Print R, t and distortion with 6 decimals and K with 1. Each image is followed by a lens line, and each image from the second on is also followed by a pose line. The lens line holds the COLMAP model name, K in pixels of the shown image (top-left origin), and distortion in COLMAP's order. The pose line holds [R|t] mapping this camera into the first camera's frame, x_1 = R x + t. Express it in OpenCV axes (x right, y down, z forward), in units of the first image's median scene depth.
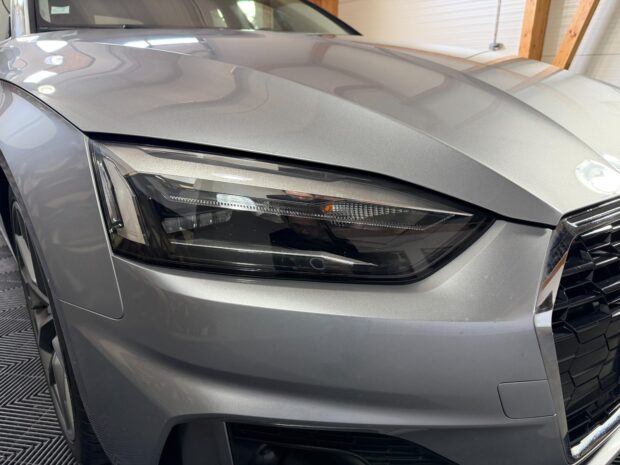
lens RADIAL K [[428.6, 0, 310.0], [0, 428.6, 232.5], [0, 0, 1]] dist [0.035245, -0.056322]
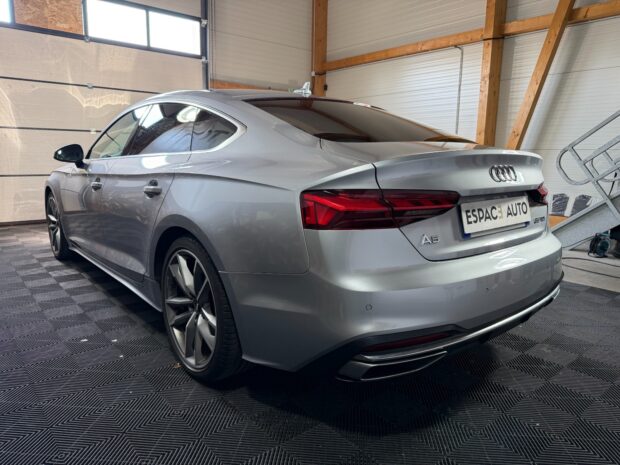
lens RADIAL K [[432.9, 0, 310.0], [0, 432.9, 232.5], [0, 0, 1]] dist [0.028323, -0.036842]
pose [[0.998673, -0.004687, 0.051289, -0.183948], [0.013106, 0.986194, -0.165073, 0.079879], [-0.049807, 0.165526, 0.984947, -0.561012]]
